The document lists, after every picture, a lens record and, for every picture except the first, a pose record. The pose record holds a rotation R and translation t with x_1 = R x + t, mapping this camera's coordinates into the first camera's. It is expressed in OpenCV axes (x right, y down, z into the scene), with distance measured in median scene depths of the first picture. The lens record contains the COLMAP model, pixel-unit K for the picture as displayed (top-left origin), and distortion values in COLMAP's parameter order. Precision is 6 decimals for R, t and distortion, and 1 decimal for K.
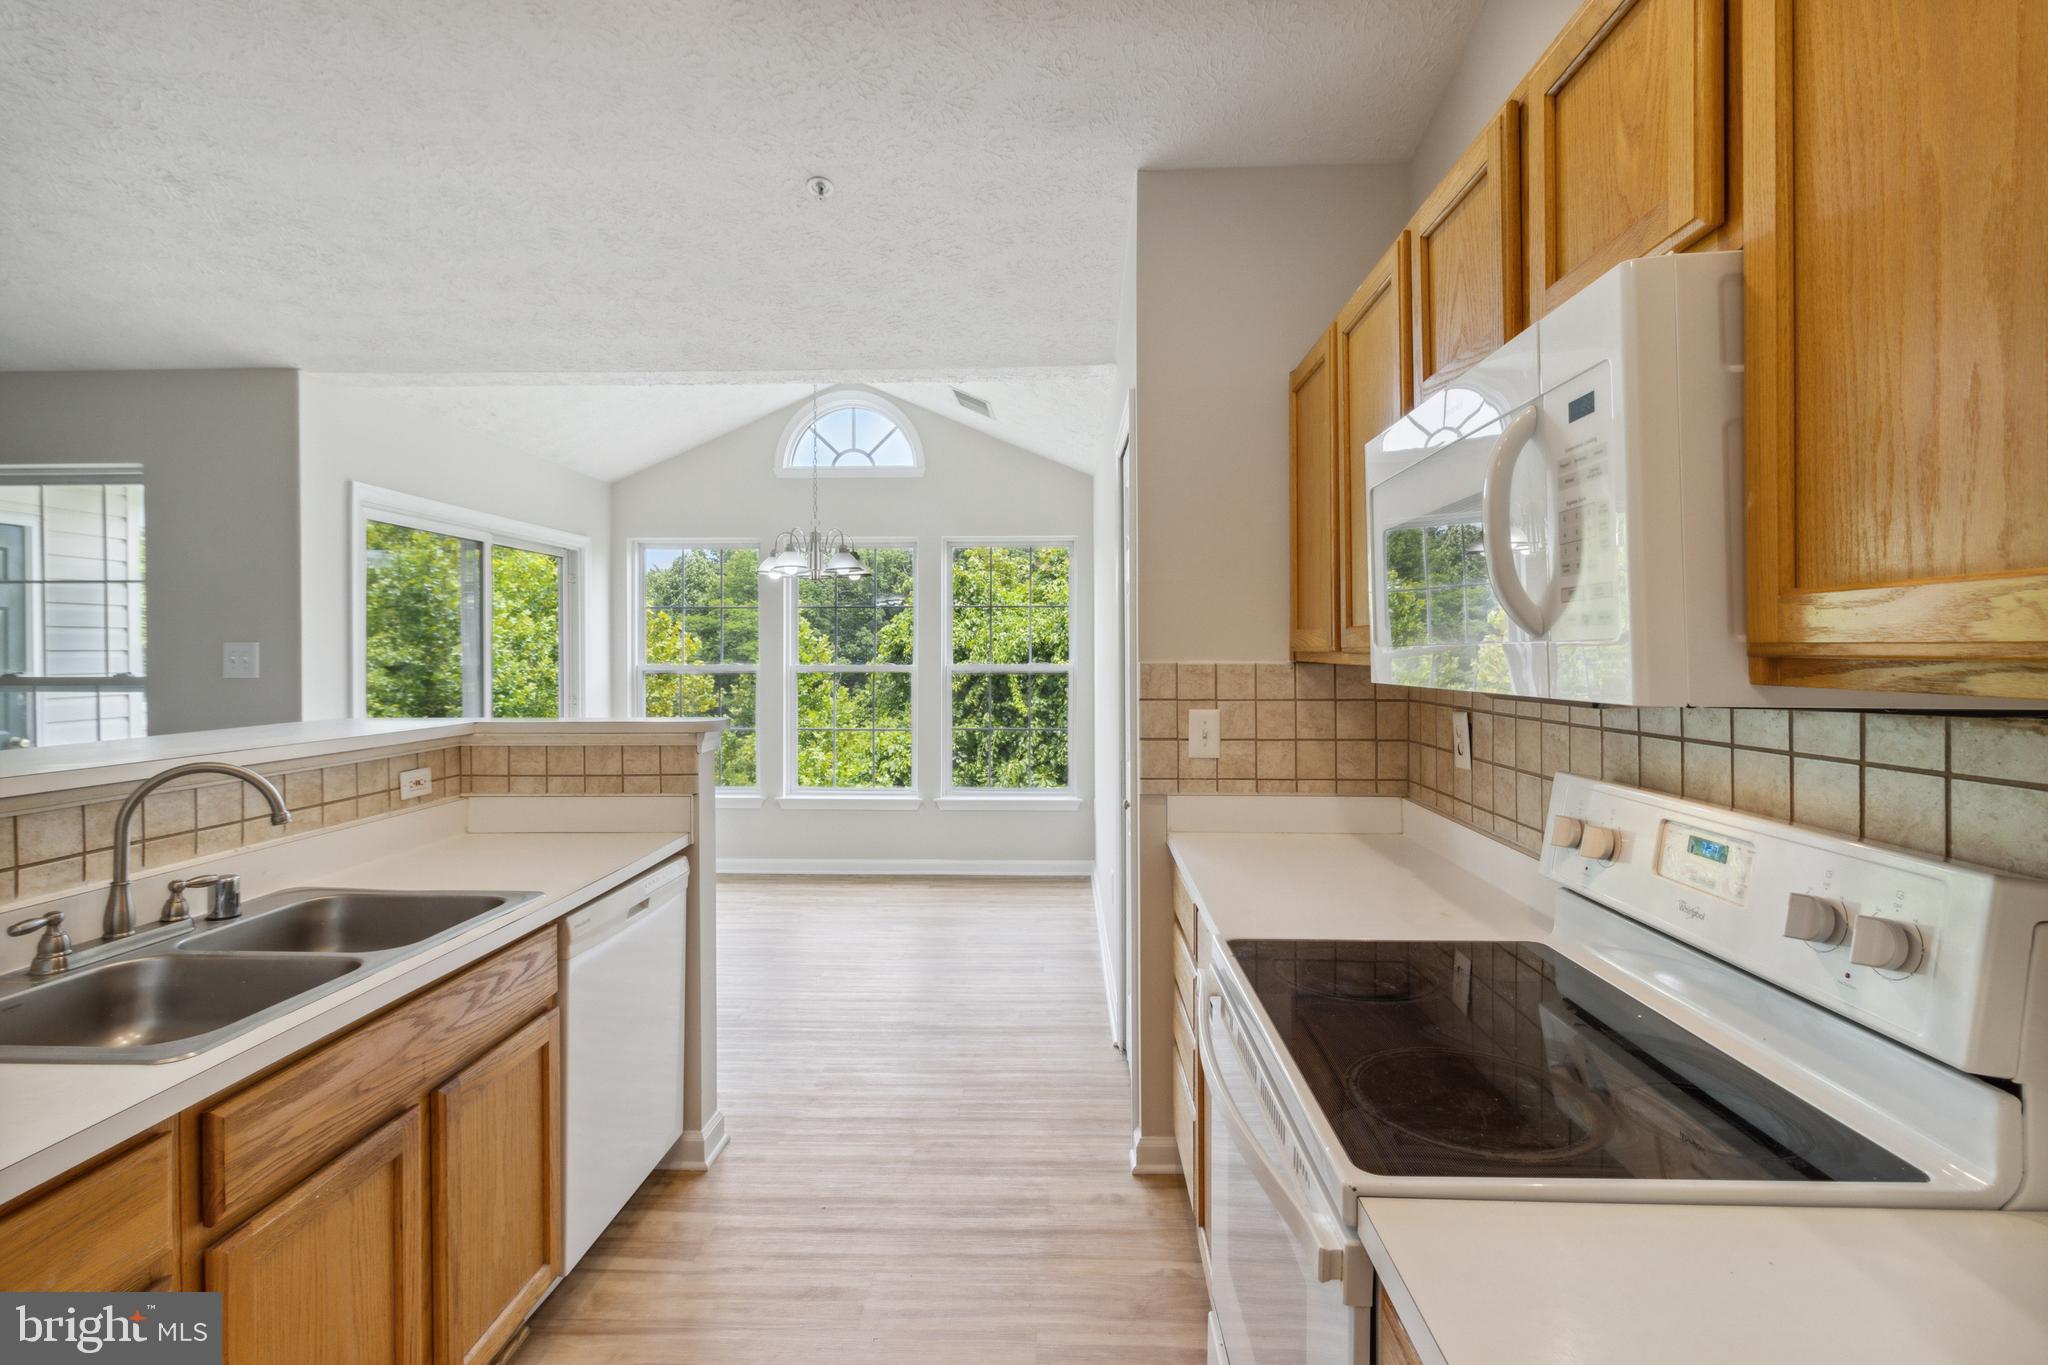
lens RADIAL K [[960.1, 0, 1028.3], [0, 960.1, 660.1], [0, 0, 1]] dist [0.003865, 0.000690]
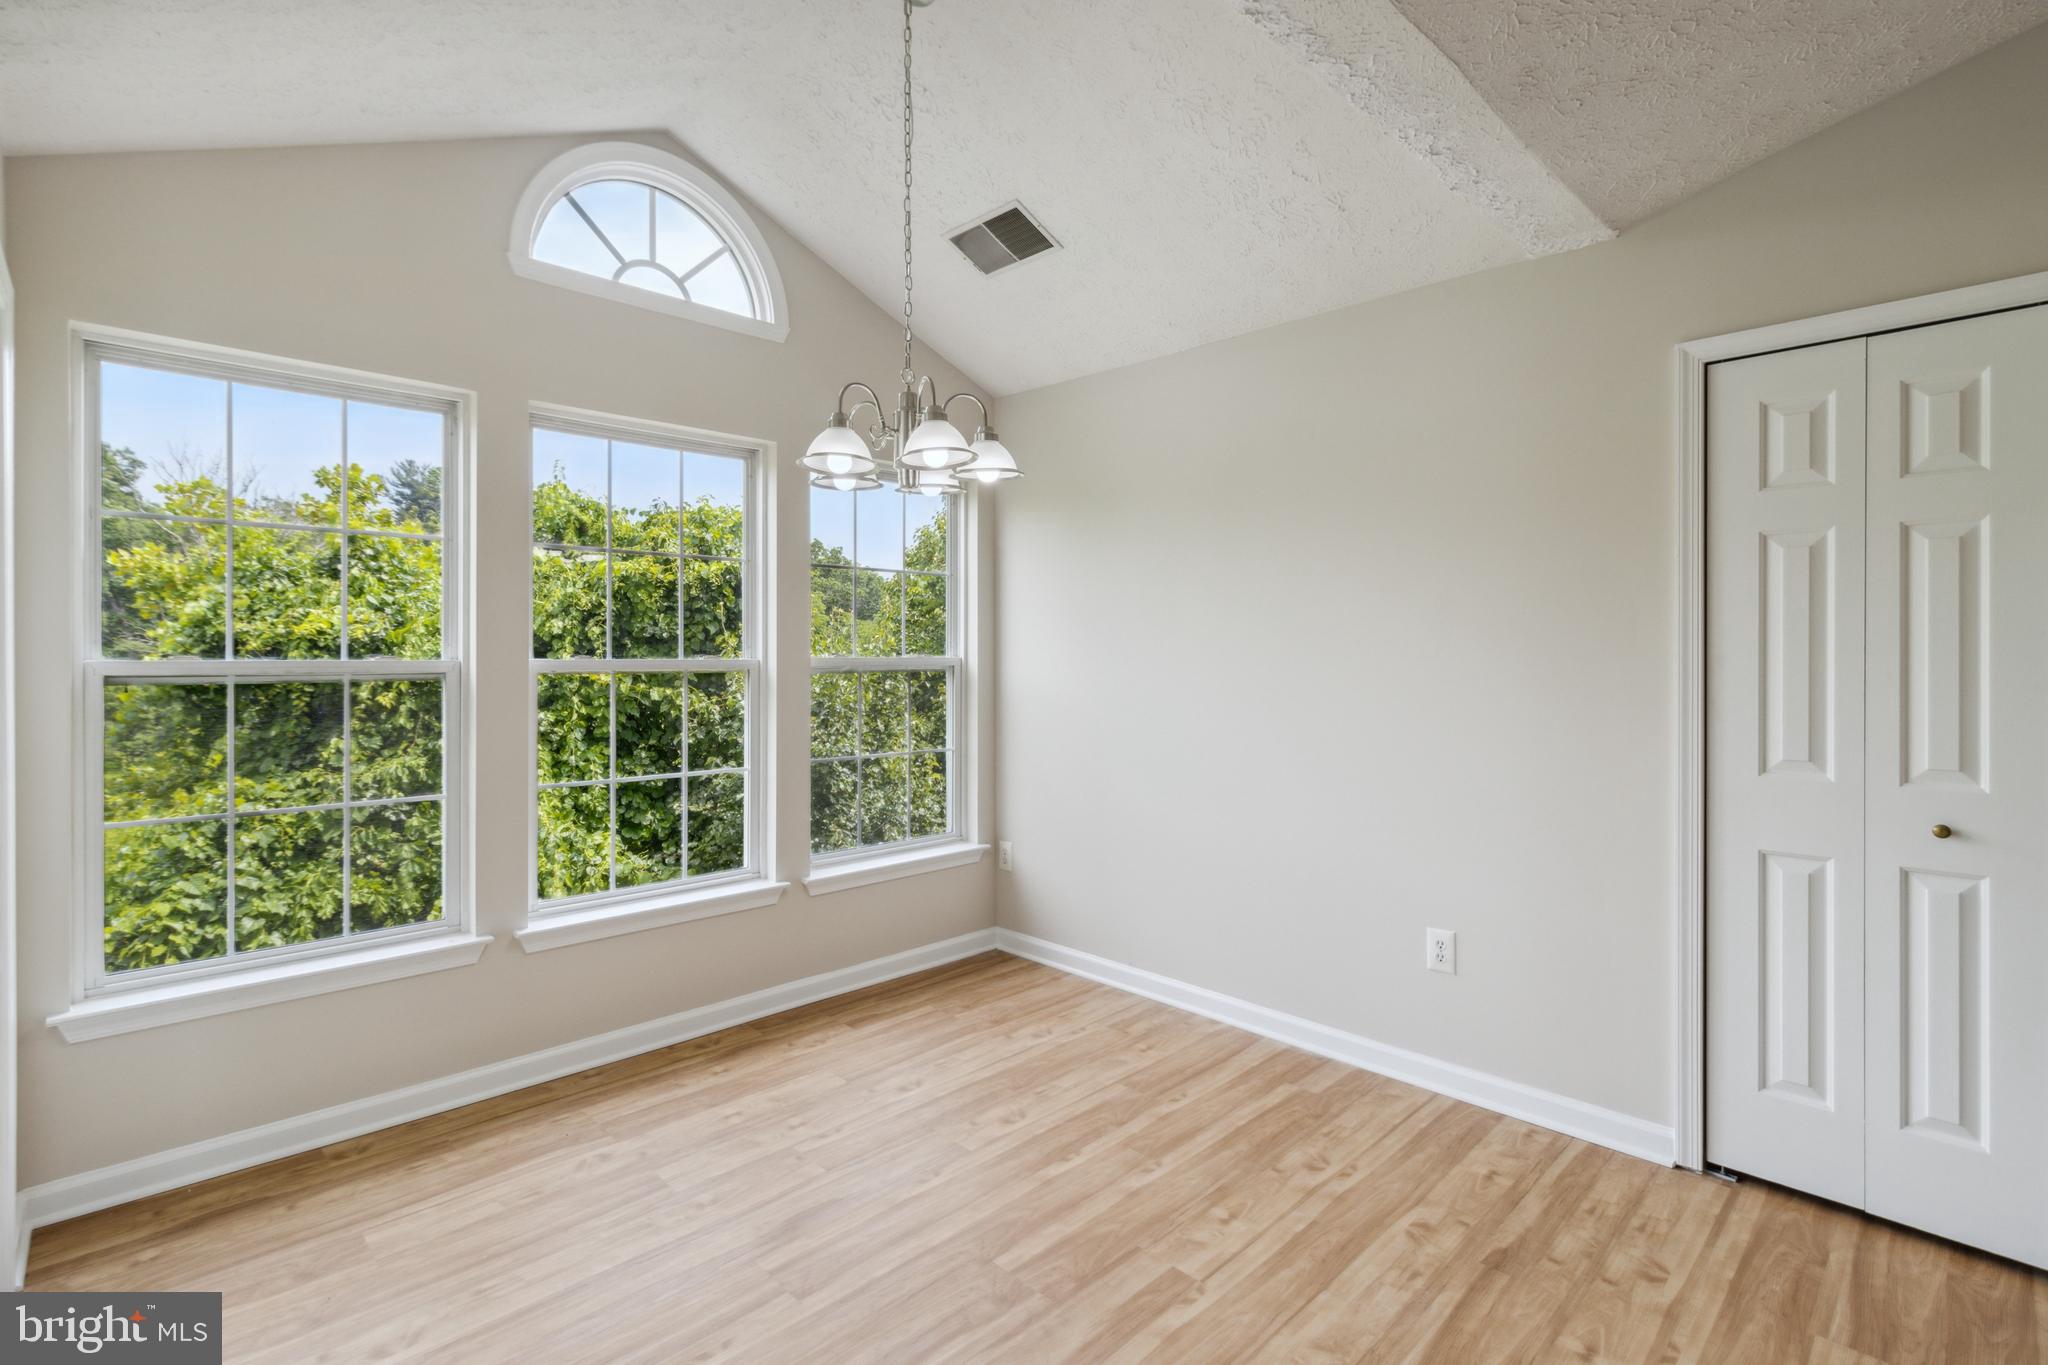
lens RADIAL K [[965.0, 0, 1020.5], [0, 965.0, 658.8], [0, 0, 1]] dist [0.000057, 0.000453]
pose [[0.689904, -0.003948, 0.723890, -0.923246], [0.006106, 0.999981, -0.000366, 0.014334], [-0.723875, 0.004672, 0.689916, 1.002542]]
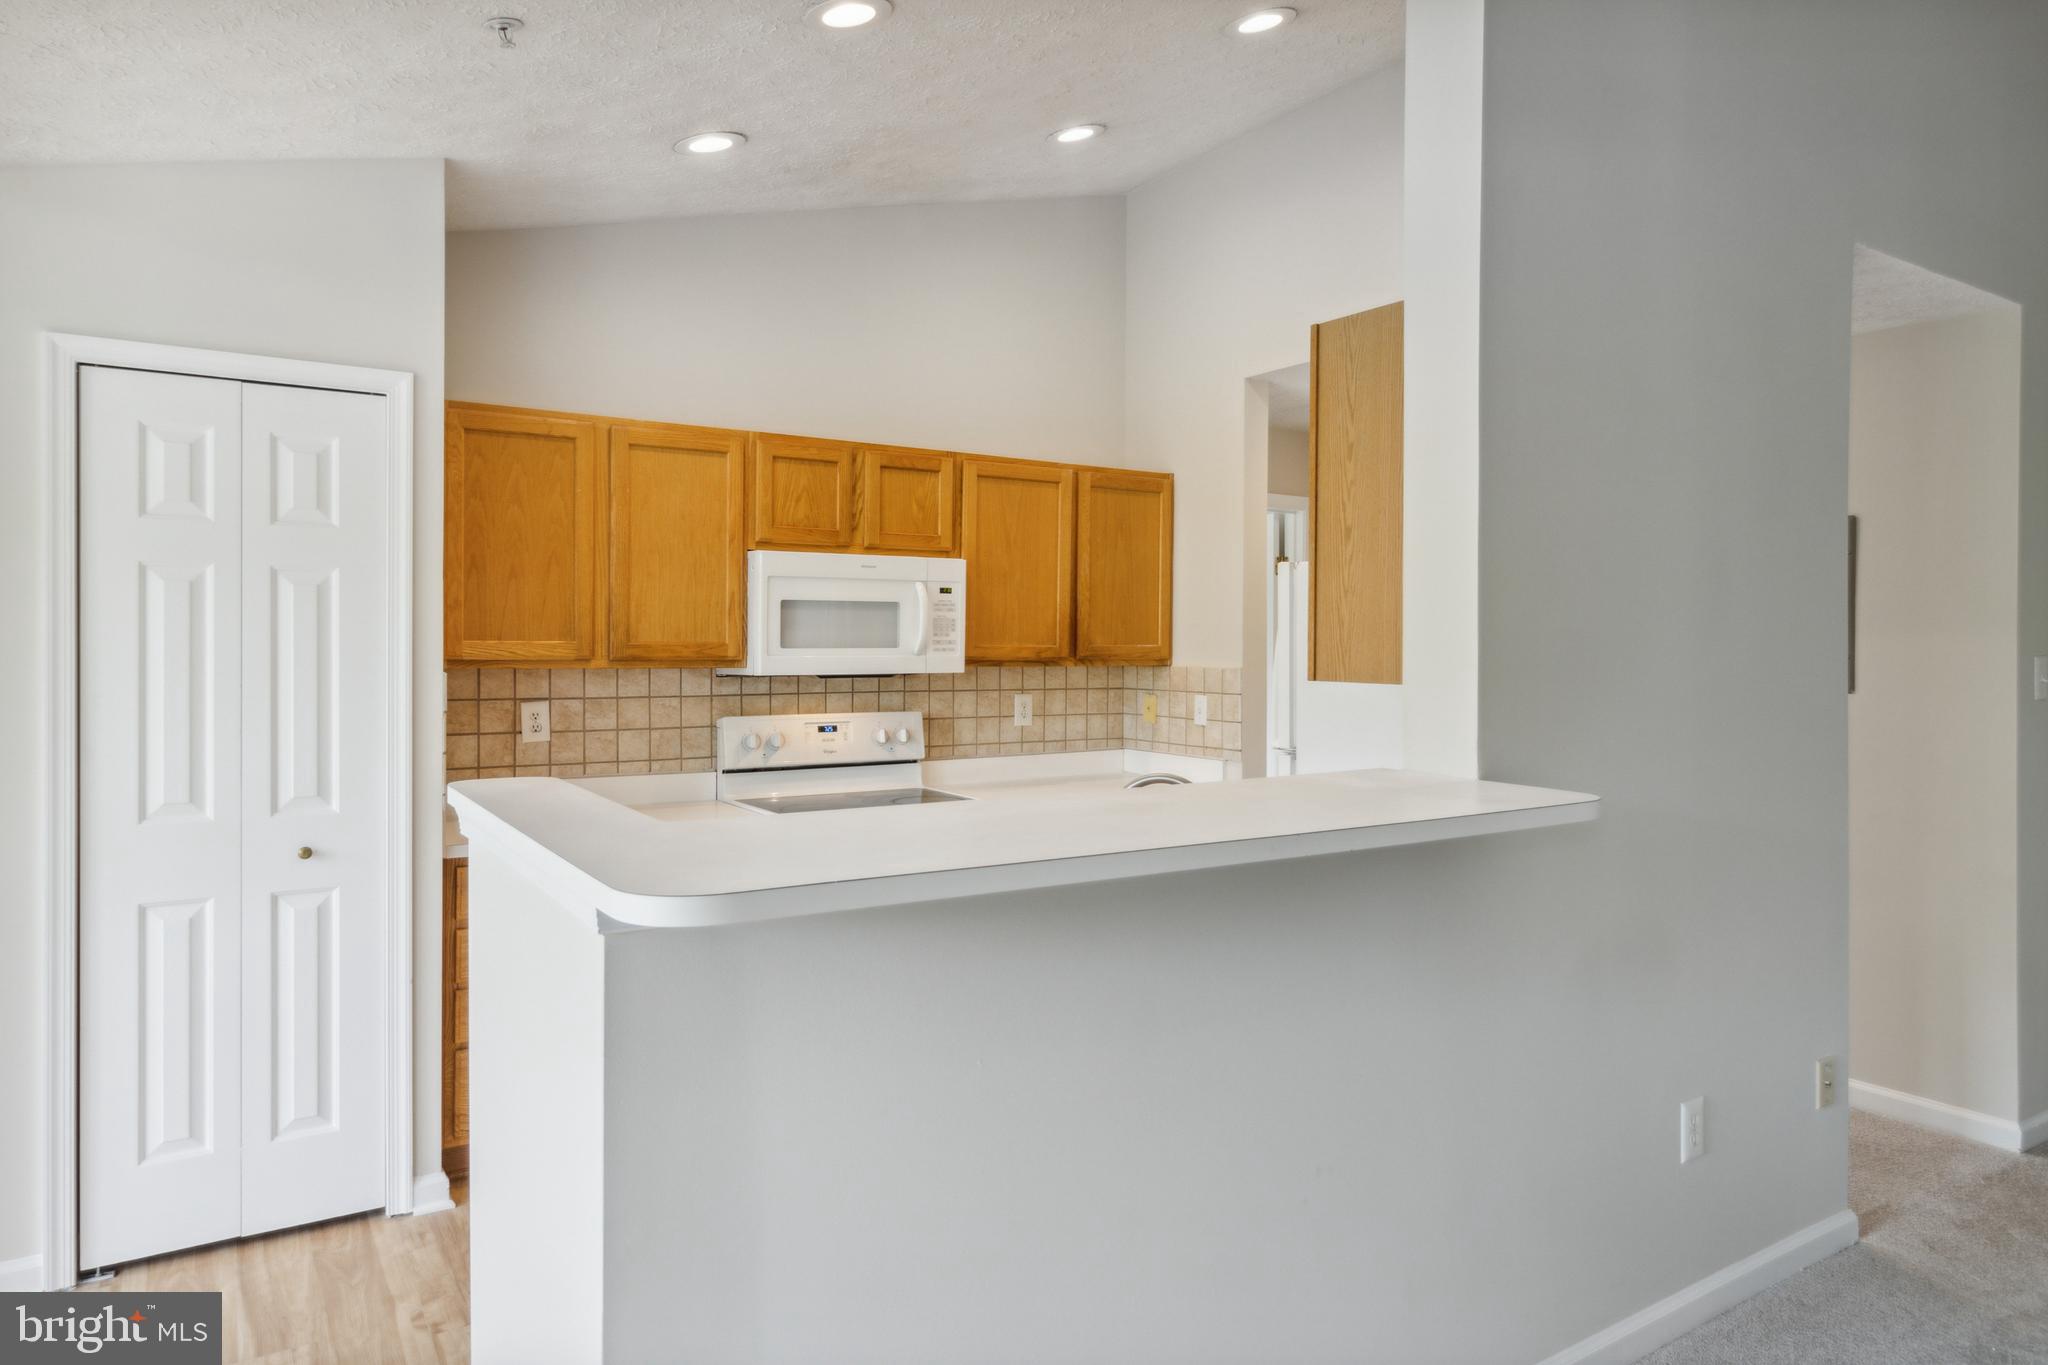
lens RADIAL K [[1240.3, 0, 1032.2], [0, 1240.3, 651.4], [0, 0, 1]] dist [-0.001662, 0.001866]
pose [[-0.582322, -0.006437, 0.812933, -1.095912], [0.002254, 0.999952, 0.009533, -0.025995], [-0.812955, 0.007383, -0.582280, 1.108170]]
